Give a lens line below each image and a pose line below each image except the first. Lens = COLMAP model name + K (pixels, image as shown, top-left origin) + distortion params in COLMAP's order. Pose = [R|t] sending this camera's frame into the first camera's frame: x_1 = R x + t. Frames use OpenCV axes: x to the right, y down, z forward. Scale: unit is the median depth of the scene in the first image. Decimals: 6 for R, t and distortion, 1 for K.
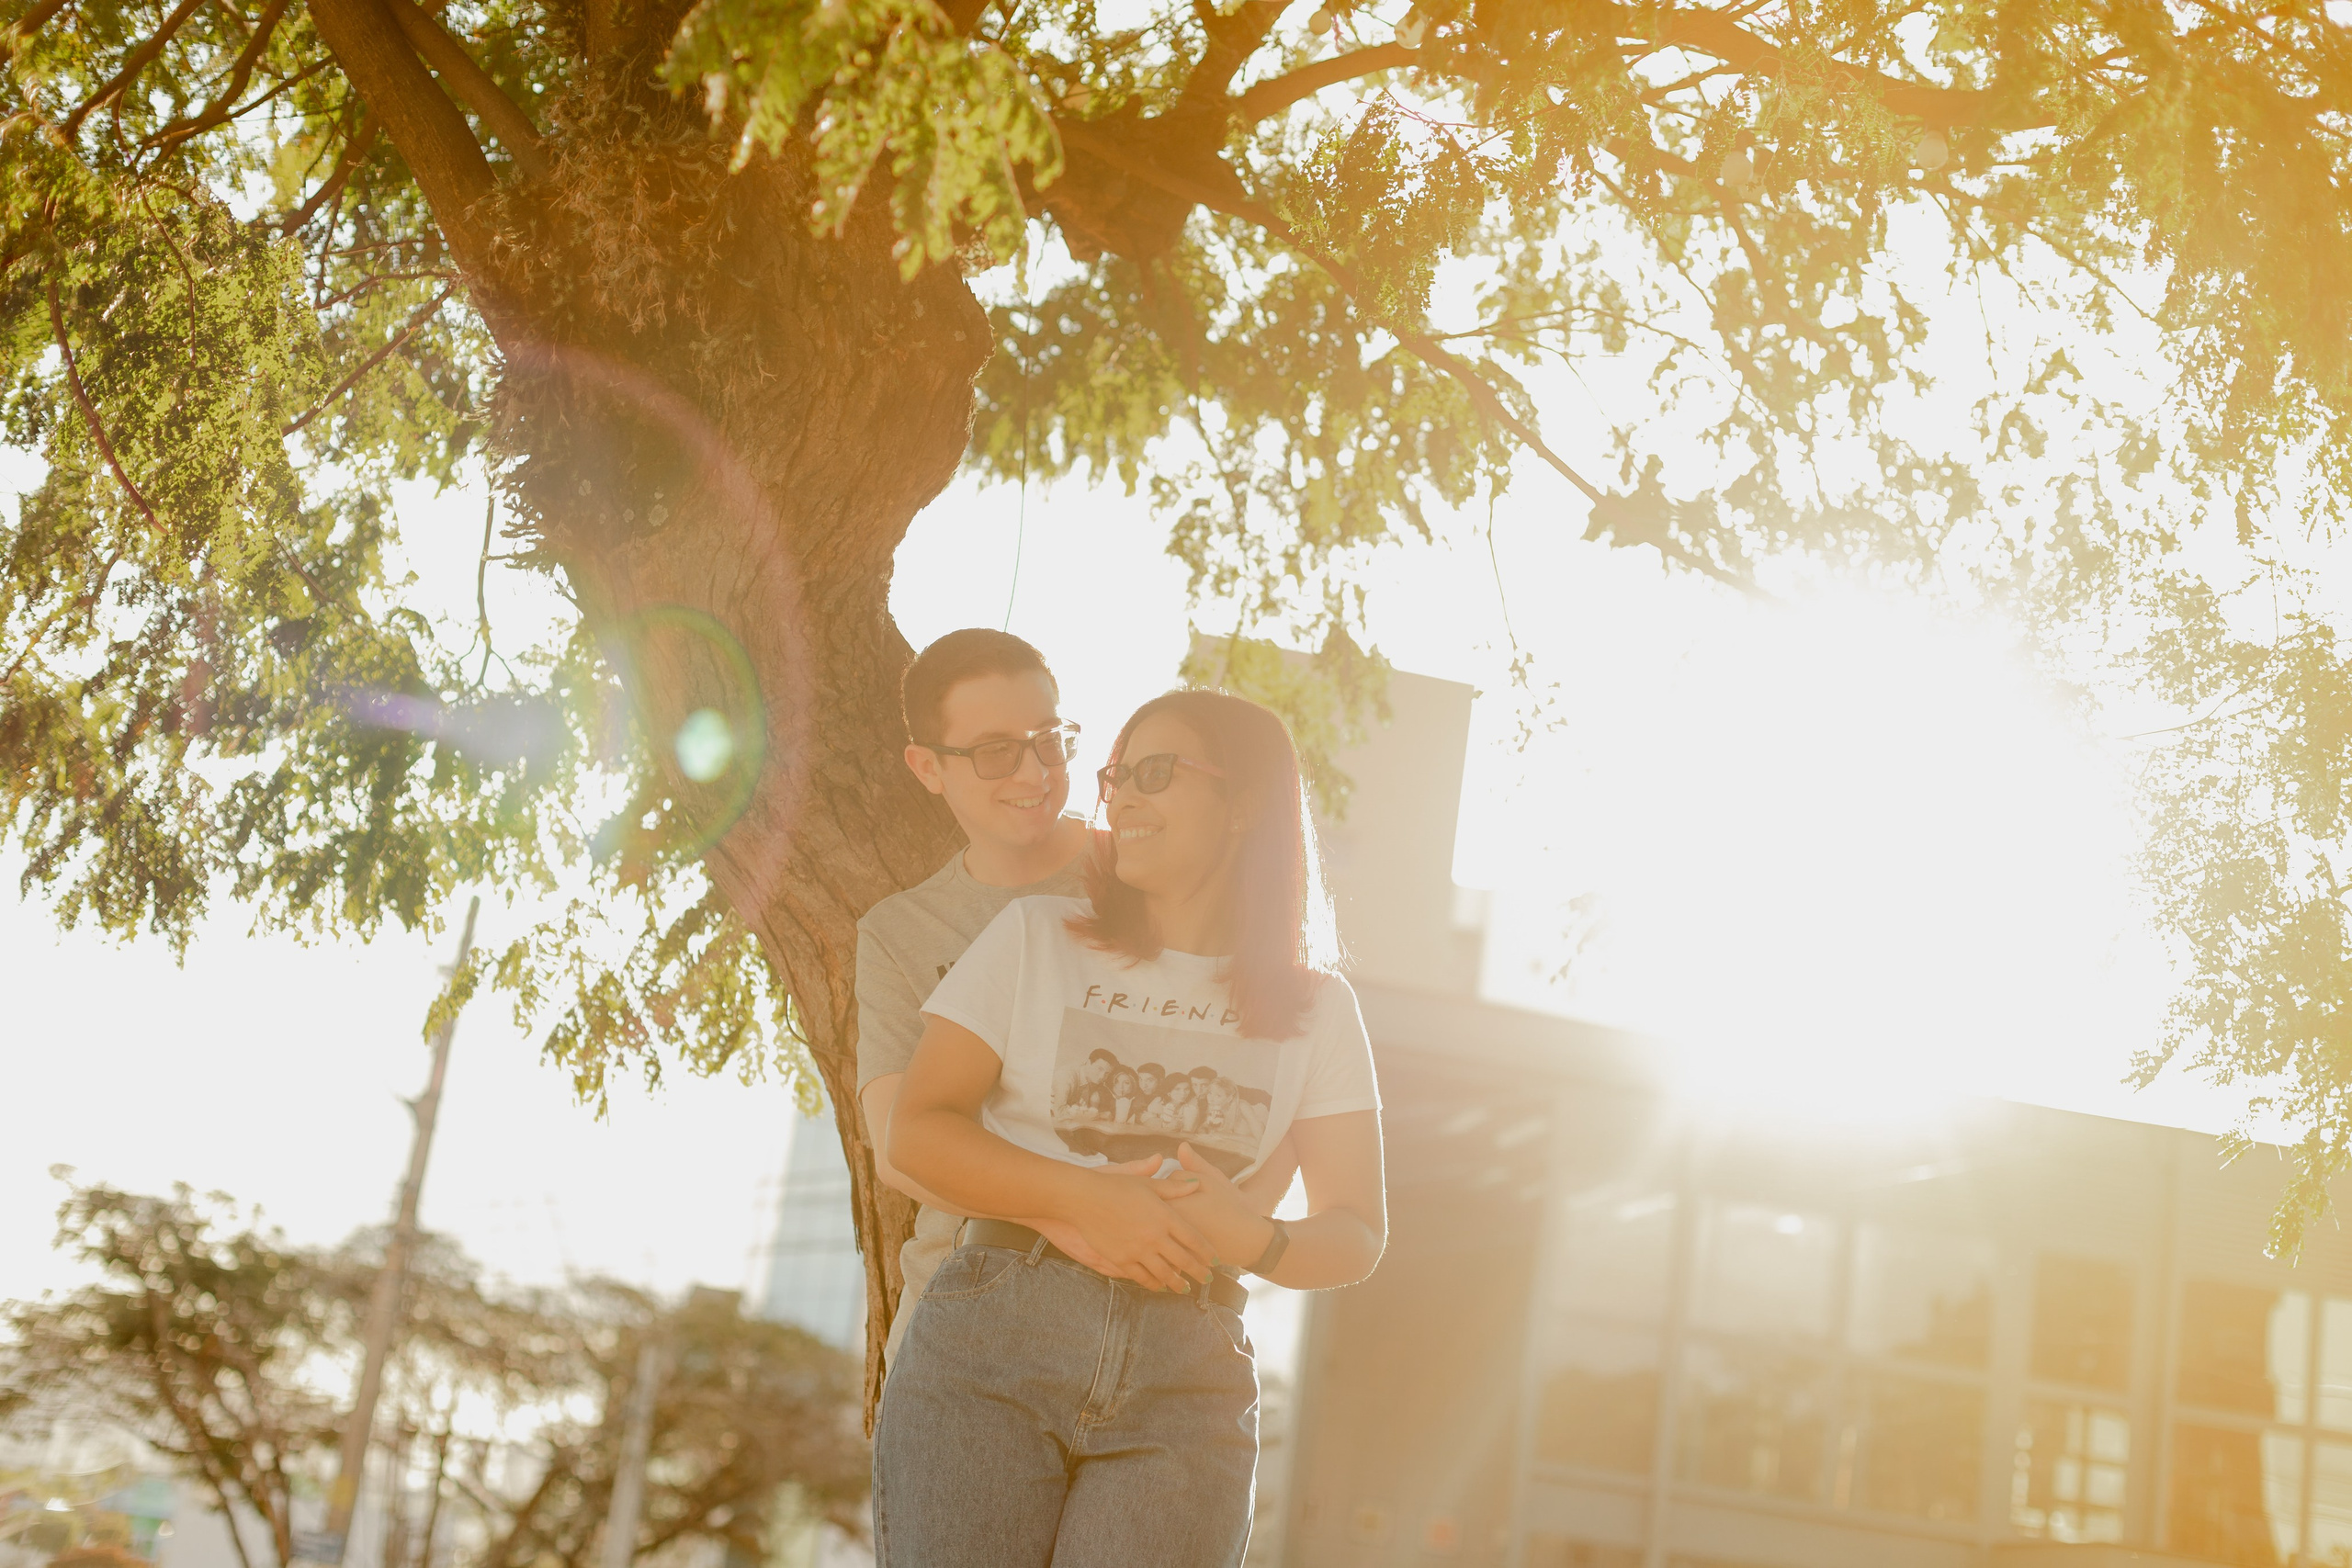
lens RADIAL K [[3408.3, 0, 1149.3], [0, 3408.3, 736.8], [0, 0, 1]] dist [0.006940, -0.100596]
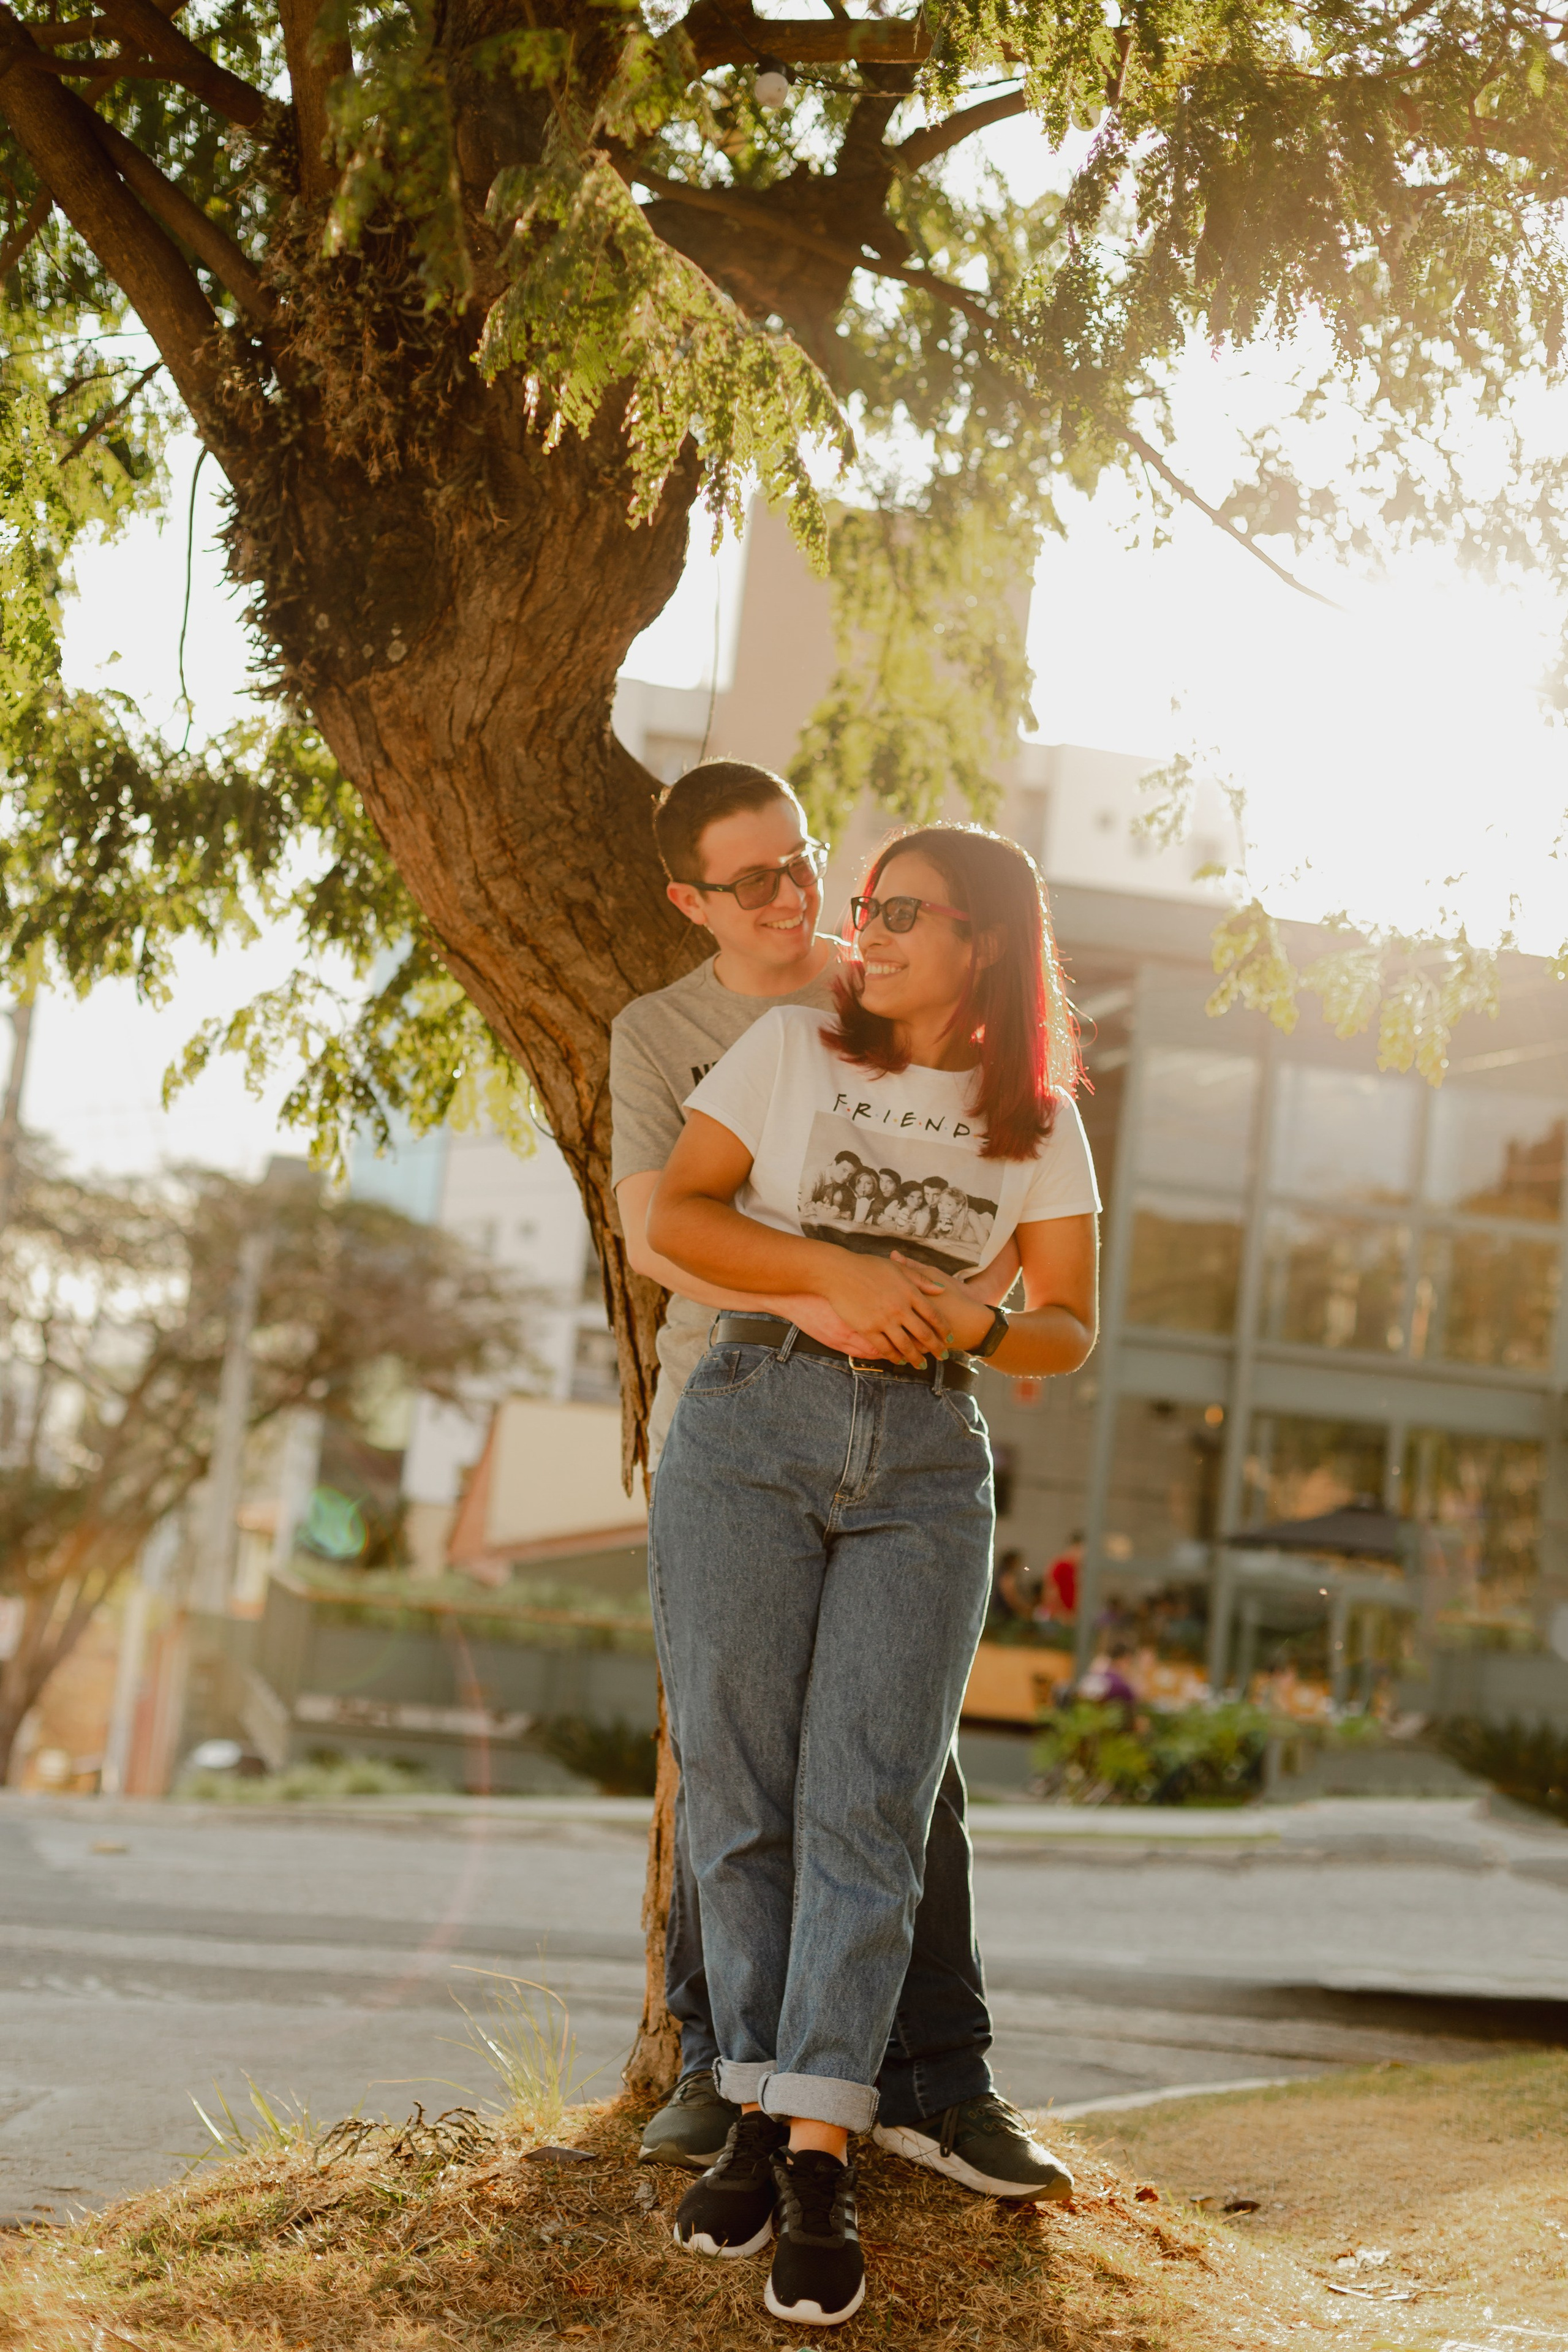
lens RADIAL K [[3408.6, 0, 752.4], [0, 3408.6, 1120.1], [0, 0, 1]] dist [0.006940, -0.100596]
pose [[0.999500, -0.030455, 0.008495, -0.046196], [0.028802, 0.987841, 0.152777, -0.077094], [-0.013044, -0.152456, 0.988224, -0.062543]]
